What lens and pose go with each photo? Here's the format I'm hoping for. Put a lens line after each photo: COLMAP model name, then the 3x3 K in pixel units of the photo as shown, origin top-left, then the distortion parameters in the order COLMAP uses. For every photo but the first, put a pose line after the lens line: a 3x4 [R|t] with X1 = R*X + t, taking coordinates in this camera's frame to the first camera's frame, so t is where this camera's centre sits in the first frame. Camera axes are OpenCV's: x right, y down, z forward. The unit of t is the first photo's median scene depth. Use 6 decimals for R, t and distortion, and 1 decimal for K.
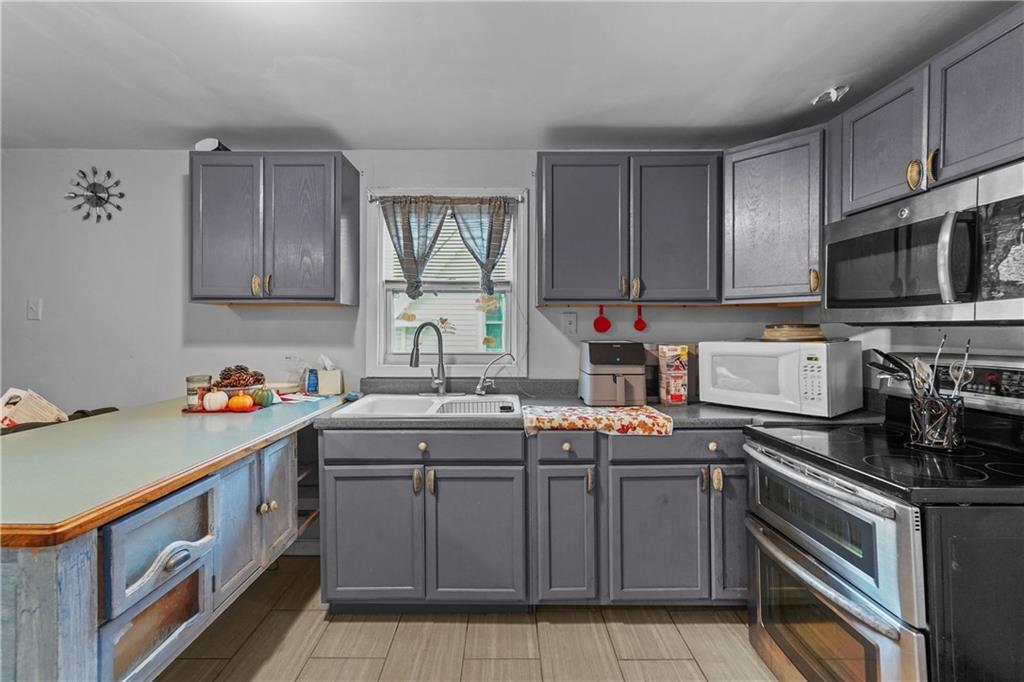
lens RADIAL K [[448.0, 0, 510.1], [0, 448.0, 329.0], [0, 0, 1]] dist [-0.001009, 0.006548]
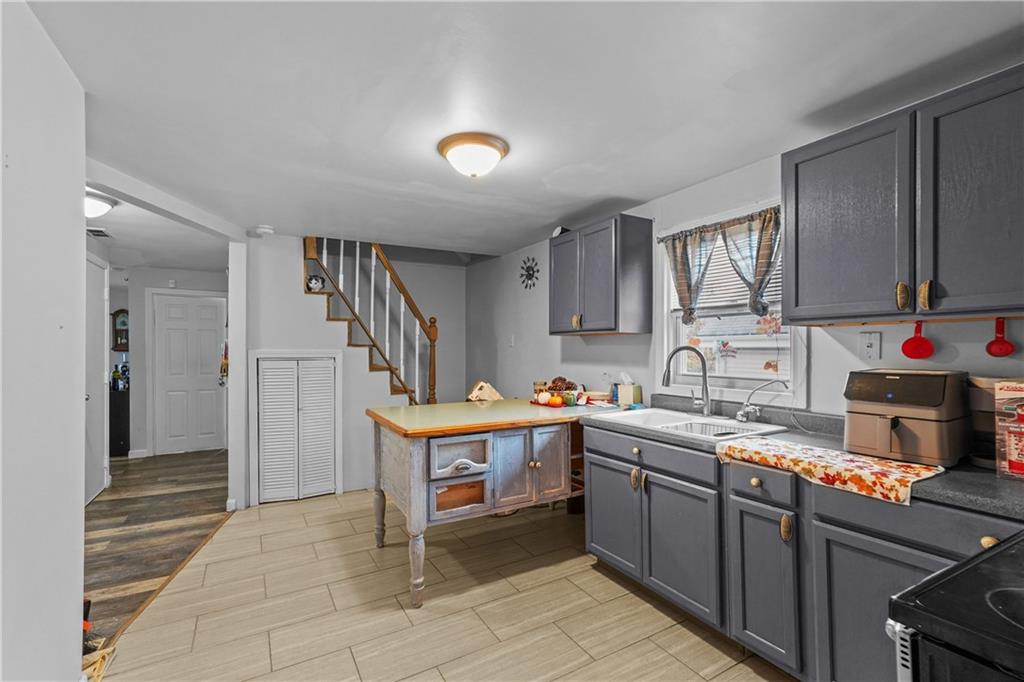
lens RADIAL K [[452.4, 0, 501.4], [0, 452.4, 350.1], [0, 0, 1]] dist [0.000490, 0.005456]
pose [[0.491096, -0.000390, -0.871105, 0.657022], [0.002620, 0.999996, 0.001030, -0.010447], [0.871101, -0.002788, 0.491095, 0.086712]]
